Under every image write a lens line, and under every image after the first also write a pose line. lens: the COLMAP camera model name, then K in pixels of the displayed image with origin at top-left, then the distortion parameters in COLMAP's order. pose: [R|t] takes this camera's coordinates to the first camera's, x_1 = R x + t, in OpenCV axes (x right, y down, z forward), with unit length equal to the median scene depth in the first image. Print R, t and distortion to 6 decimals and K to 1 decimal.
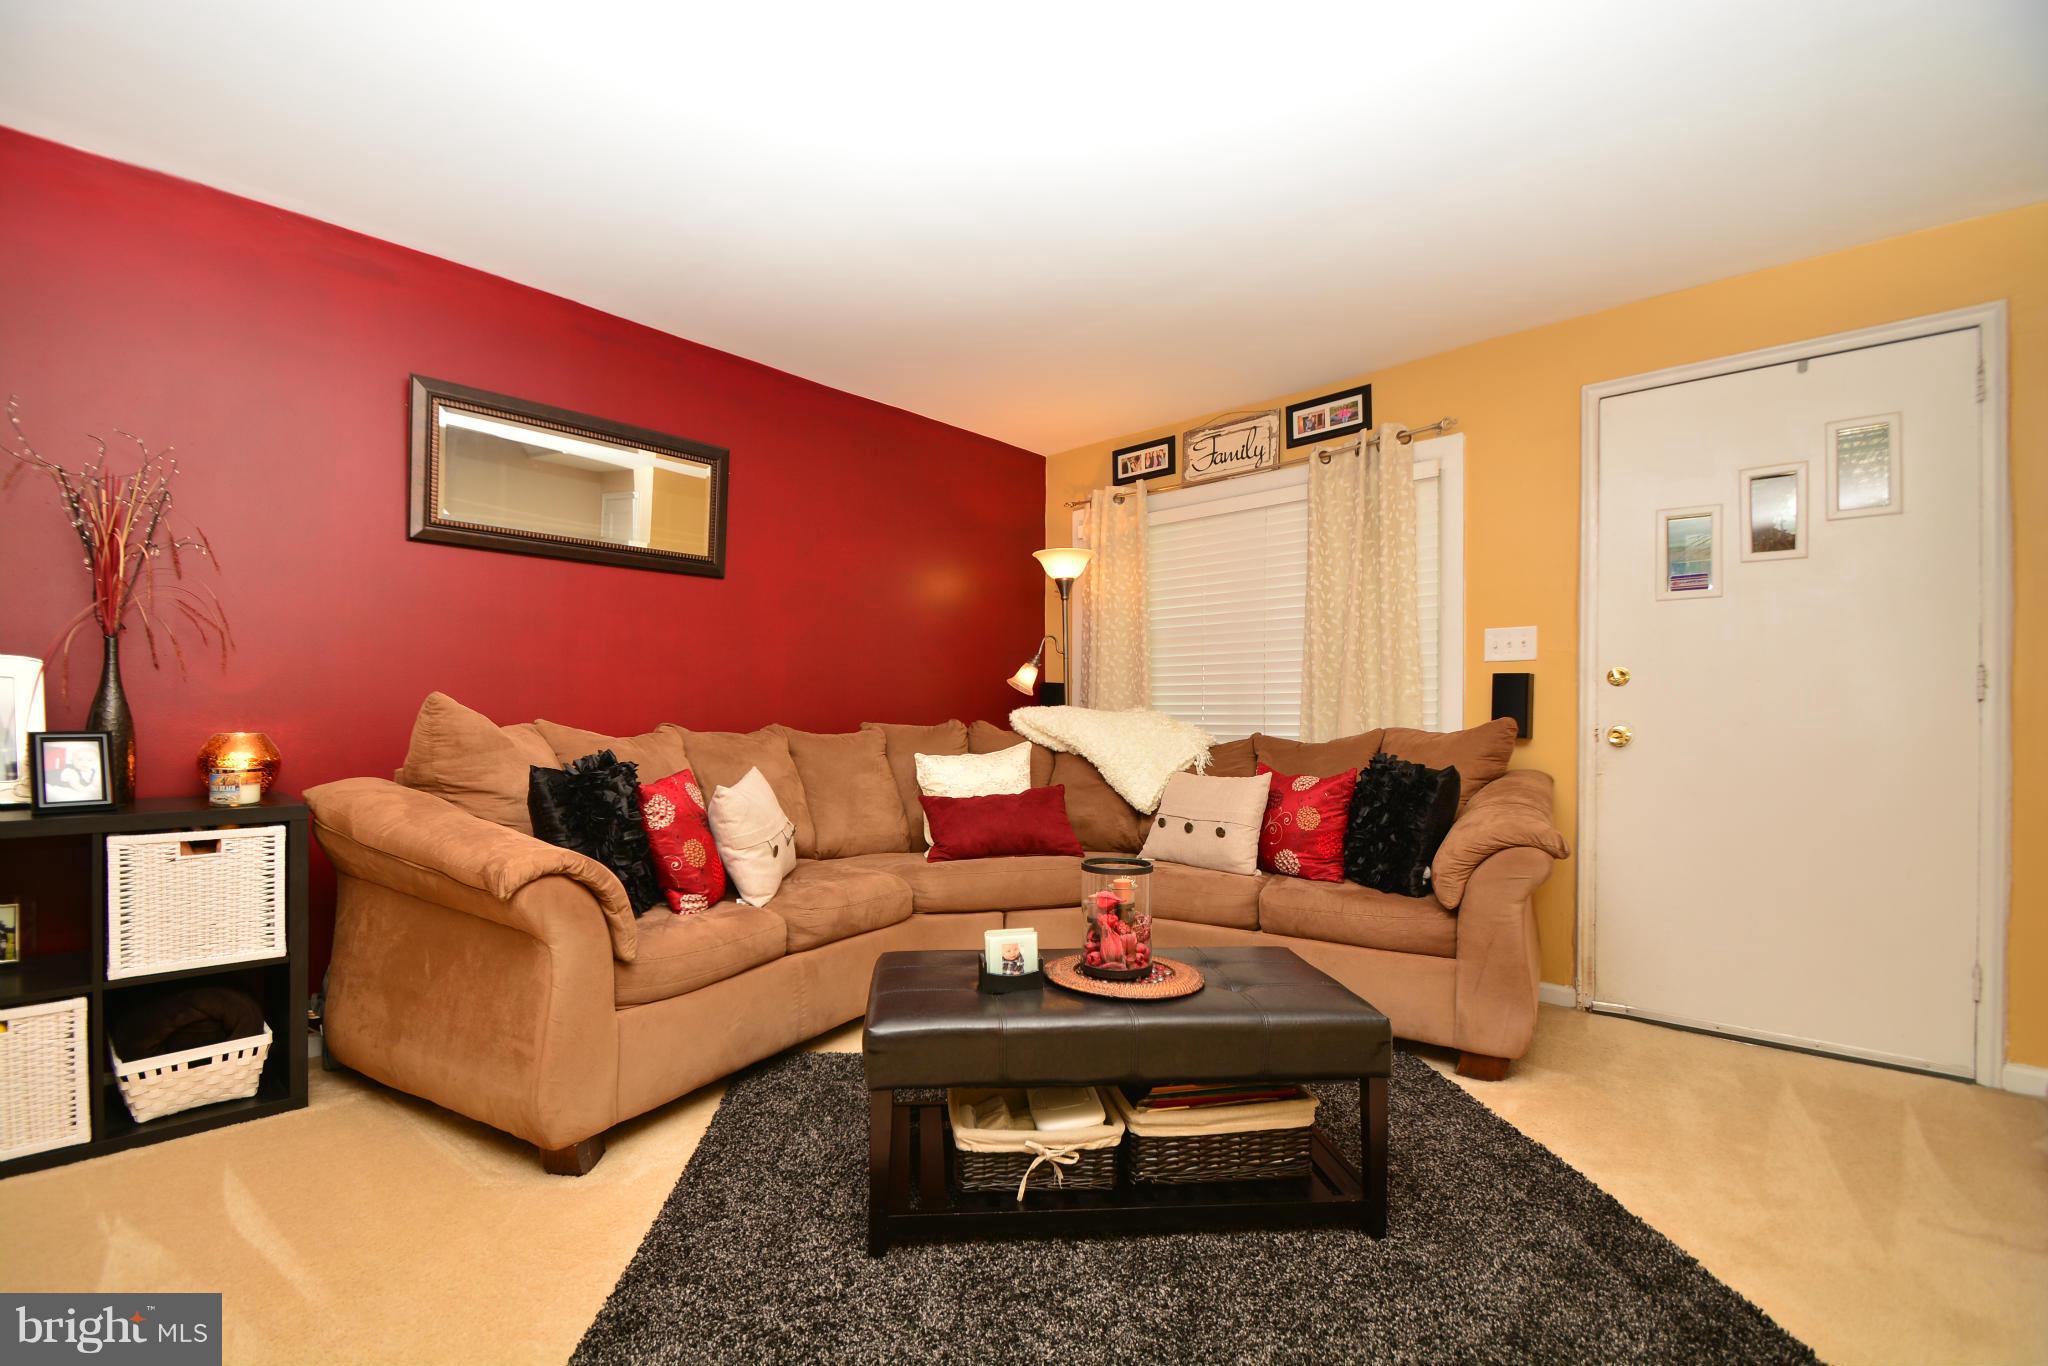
lens RADIAL K [[897.7, 0, 997.3], [0, 897.7, 706.7], [0, 0, 1]] dist [0.007378, -0.012453]
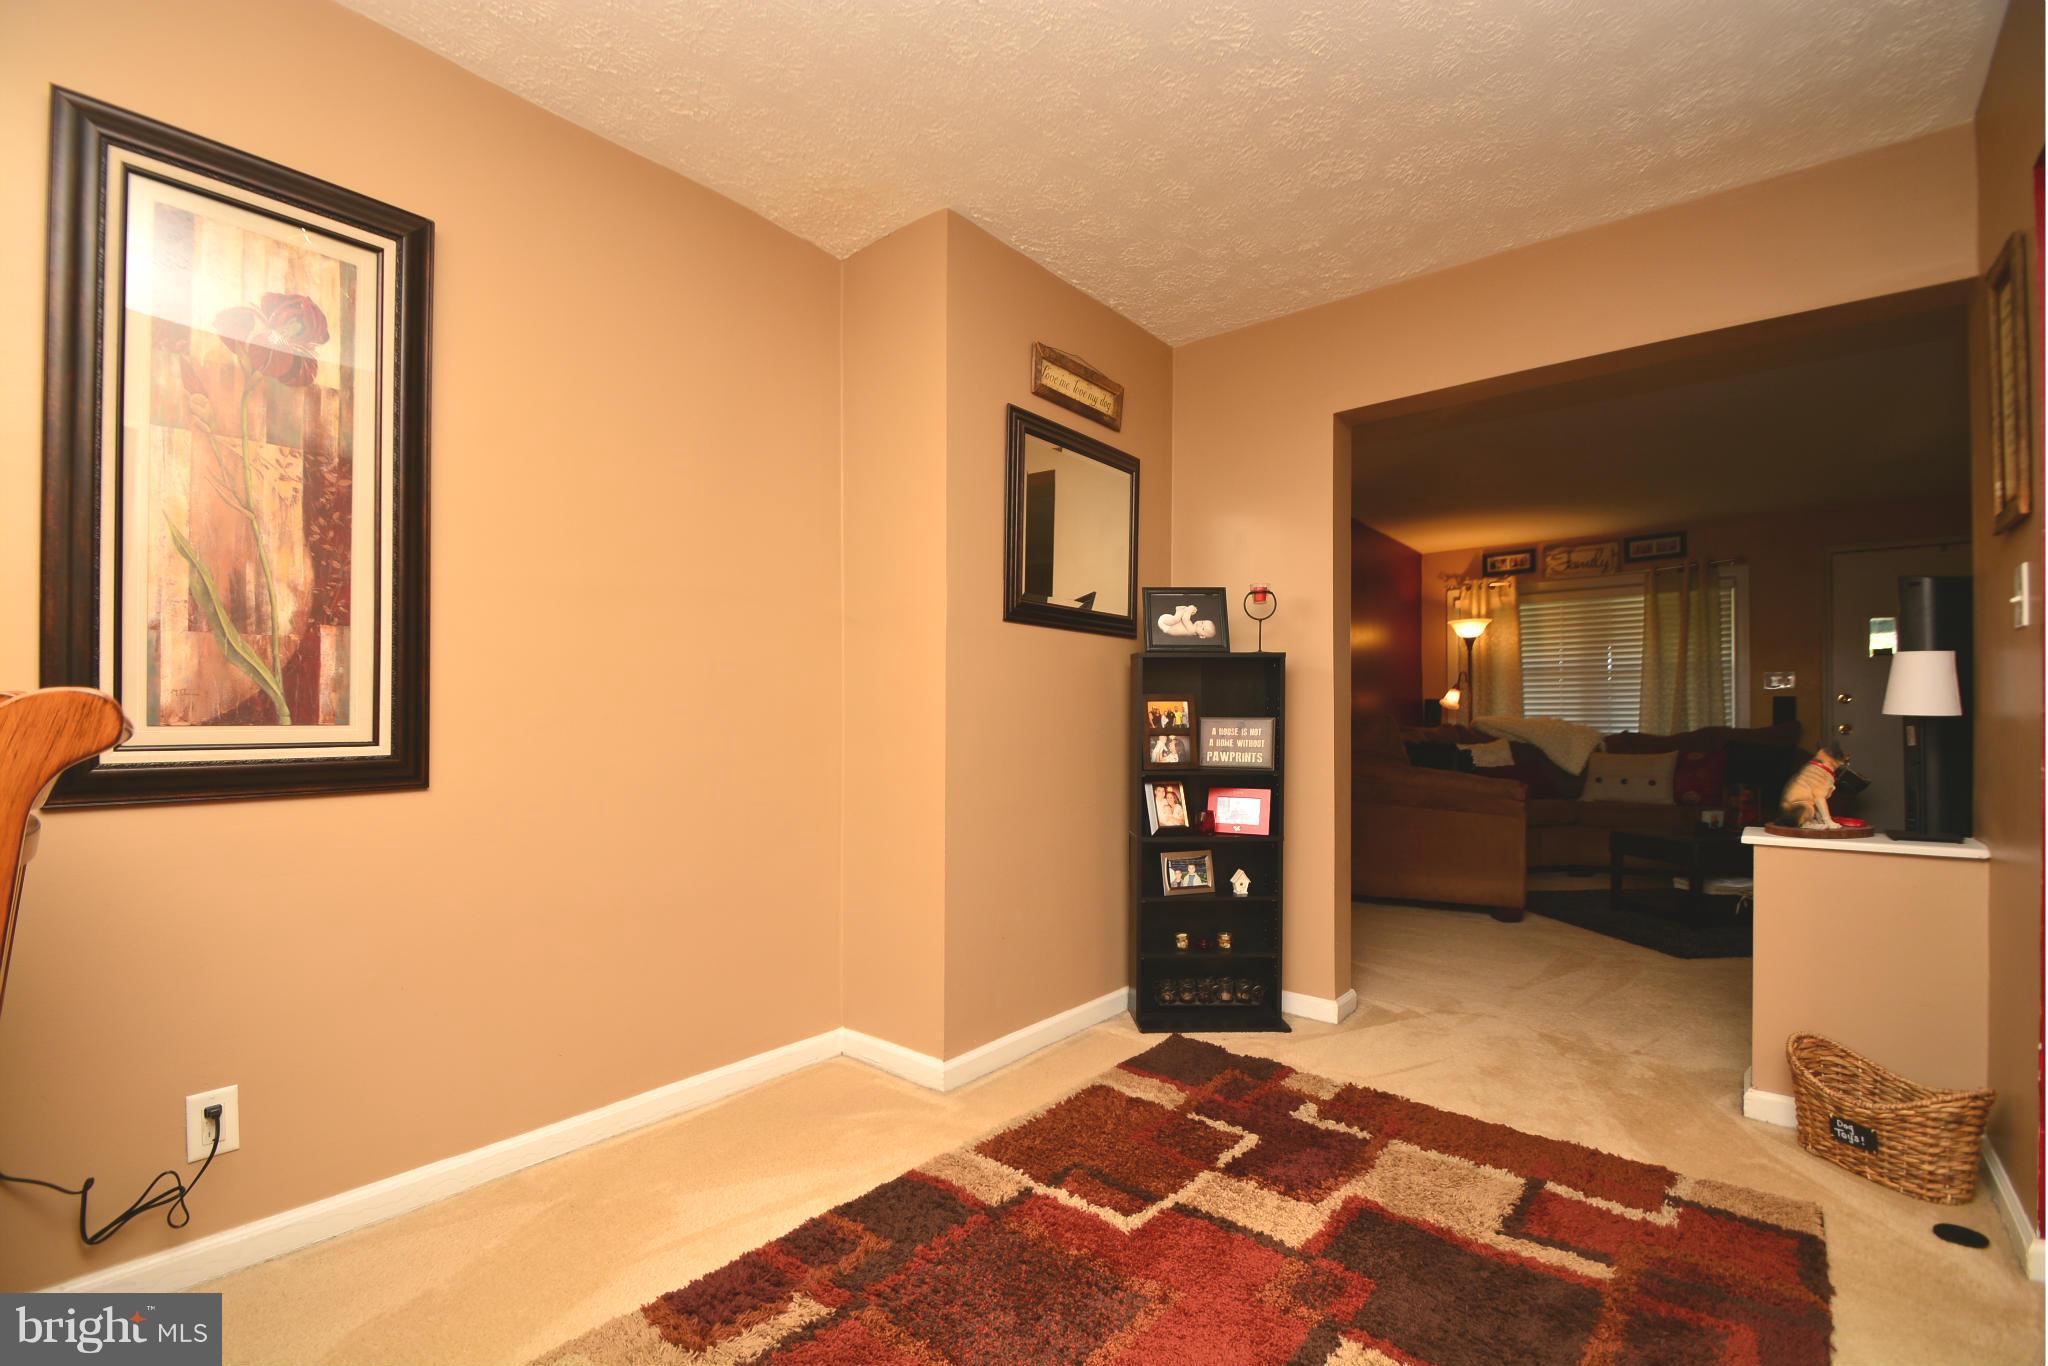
lens RADIAL K [[897.7, 0, 964.6], [0, 897.7, 716.7], [0, 0, 1]] dist [0.007378, -0.012453]
pose [[0.998639, -0.002671, 0.052079, -1.068548], [0.002099, 0.999937, 0.011041, -0.019736], [-0.052105, -0.010917, 0.998582, -0.667981]]
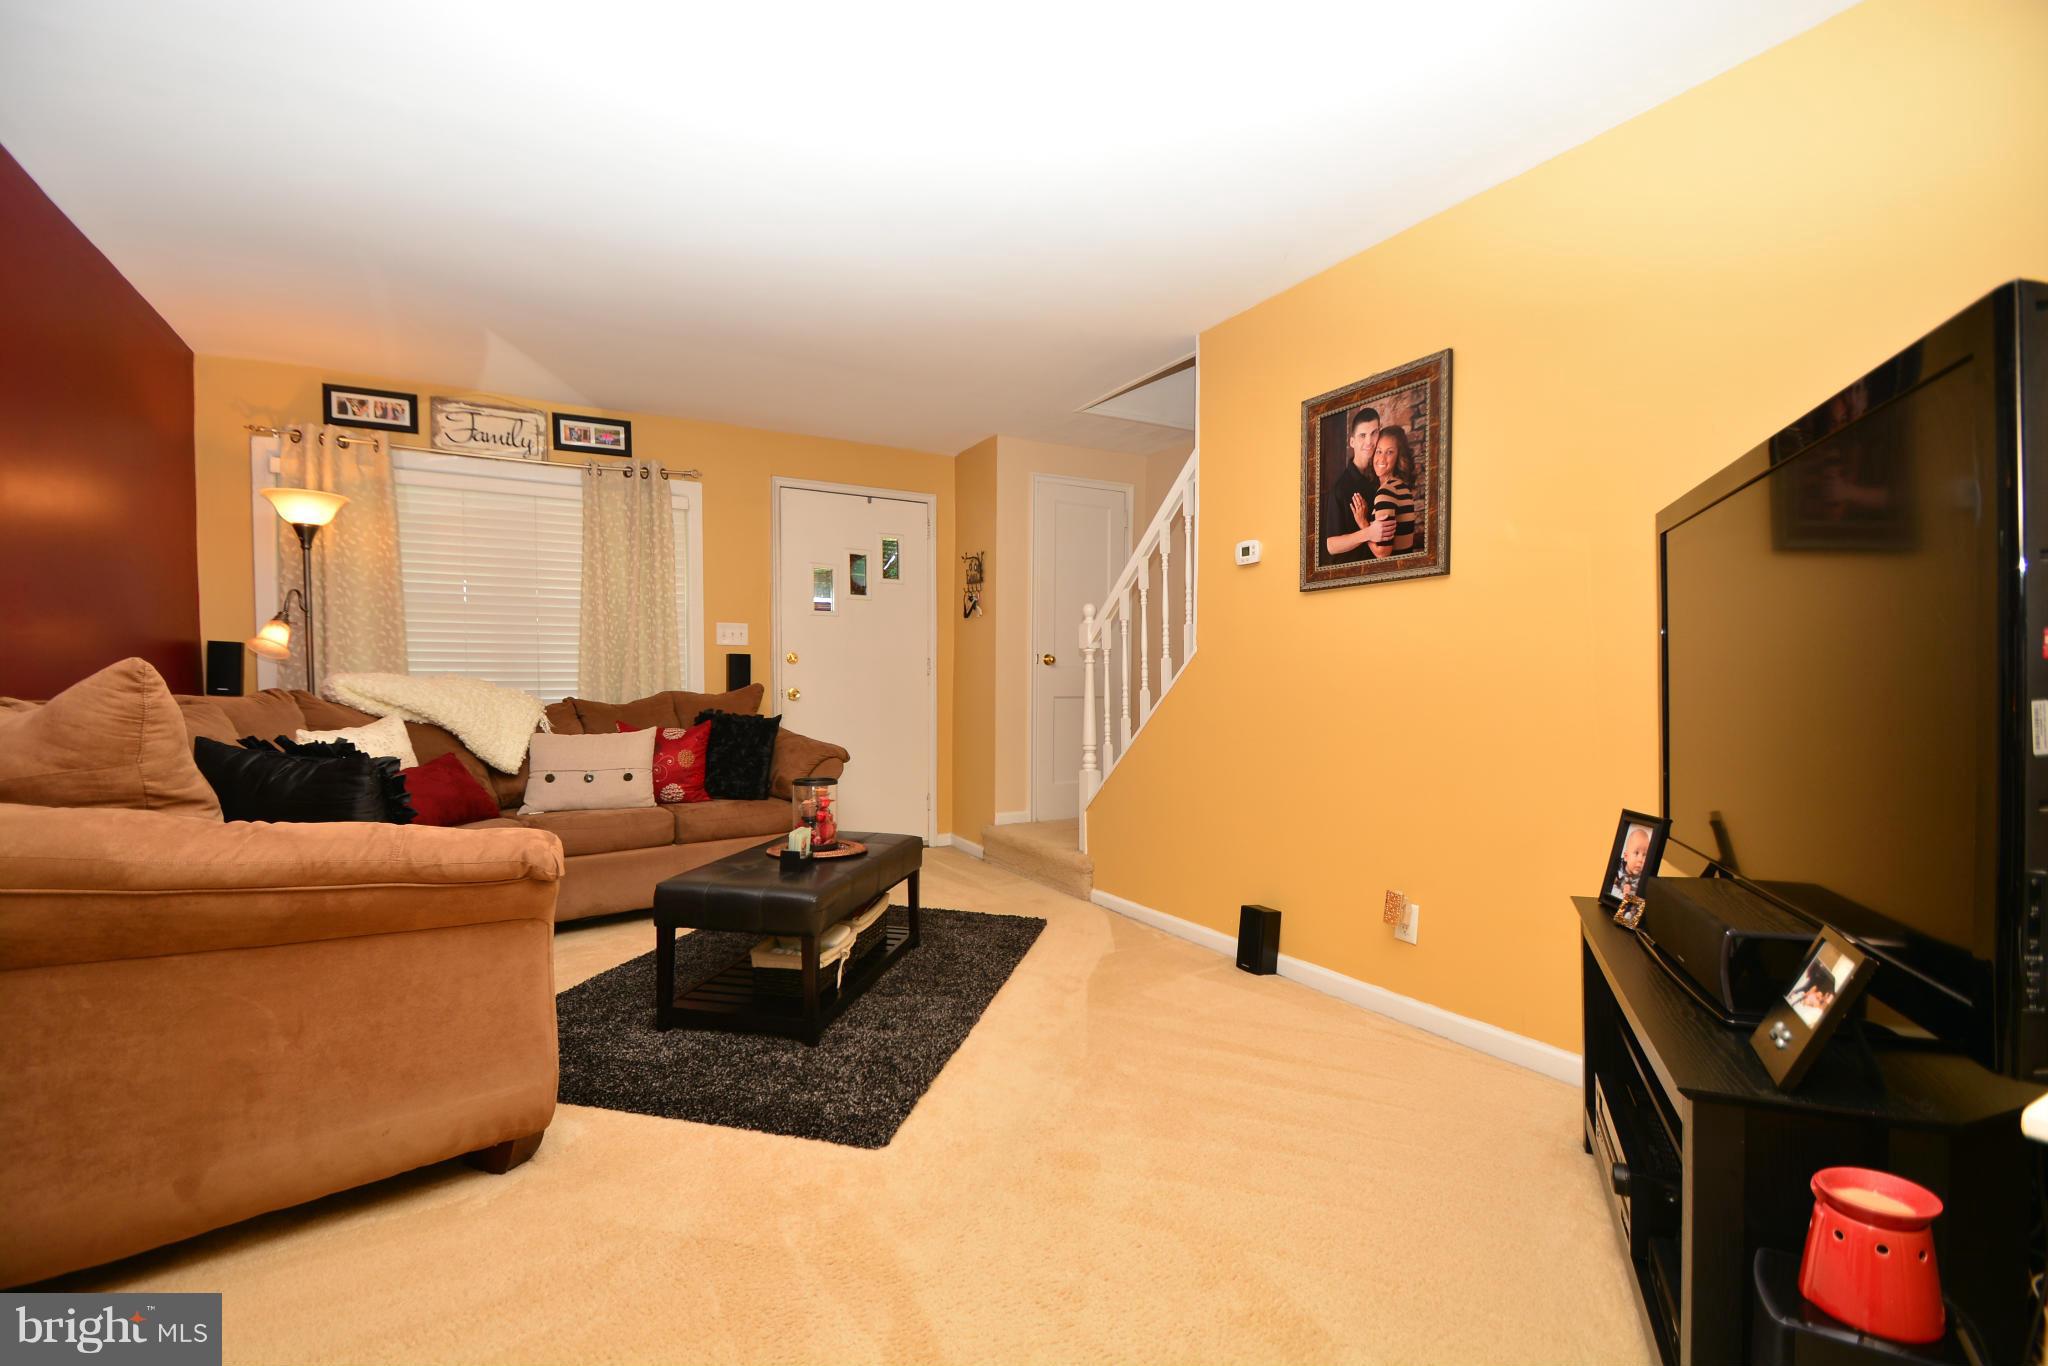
lens RADIAL K [[897.7, 0, 1013.9], [0, 897.7, 689.3], [0, 0, 1]] dist [0.007378, -0.012453]
pose [[0.267744, -0.012562, 0.963408, -0.664046], [-0.009725, 0.999829, 0.015740, -0.005020], [-0.963441, -0.013584, 0.267576, 0.129607]]
